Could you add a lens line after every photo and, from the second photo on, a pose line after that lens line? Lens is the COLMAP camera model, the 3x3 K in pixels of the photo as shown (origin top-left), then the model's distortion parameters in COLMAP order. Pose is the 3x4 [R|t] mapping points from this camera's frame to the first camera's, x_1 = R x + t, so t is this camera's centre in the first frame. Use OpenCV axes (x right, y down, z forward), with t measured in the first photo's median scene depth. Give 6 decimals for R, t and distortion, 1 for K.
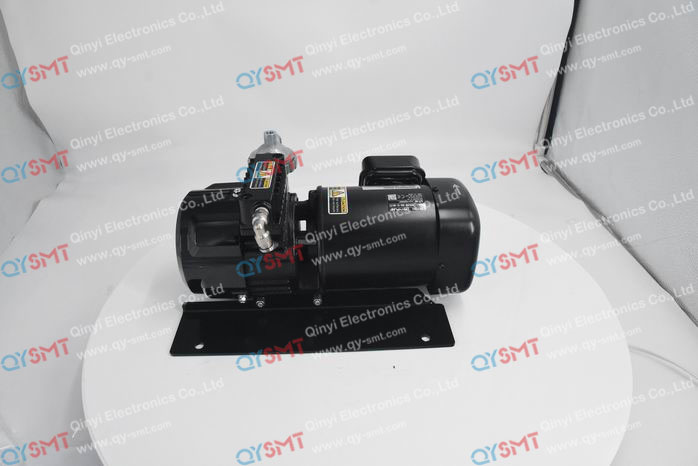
lens RADIAL K [[509.1, 0, 349.0], [0, 509.1, 233.0], [0, 0, 1]] dist [-0.002915, 0.000895]
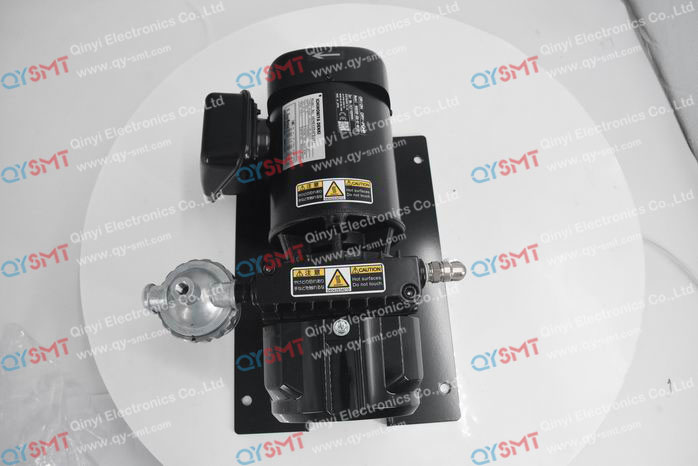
lens RADIAL K [[509.1, 0, 349.0], [0, 509.1, 233.0], [0, 0, 1]] dist [-0.002915, 0.000895]
pose [[1.000000, 0.000214, -0.000071, 0.000067], [-0.000214, 1.000000, 0.000603, 0.184492], [0.000071, -0.000603, 1.000000, -0.000081]]
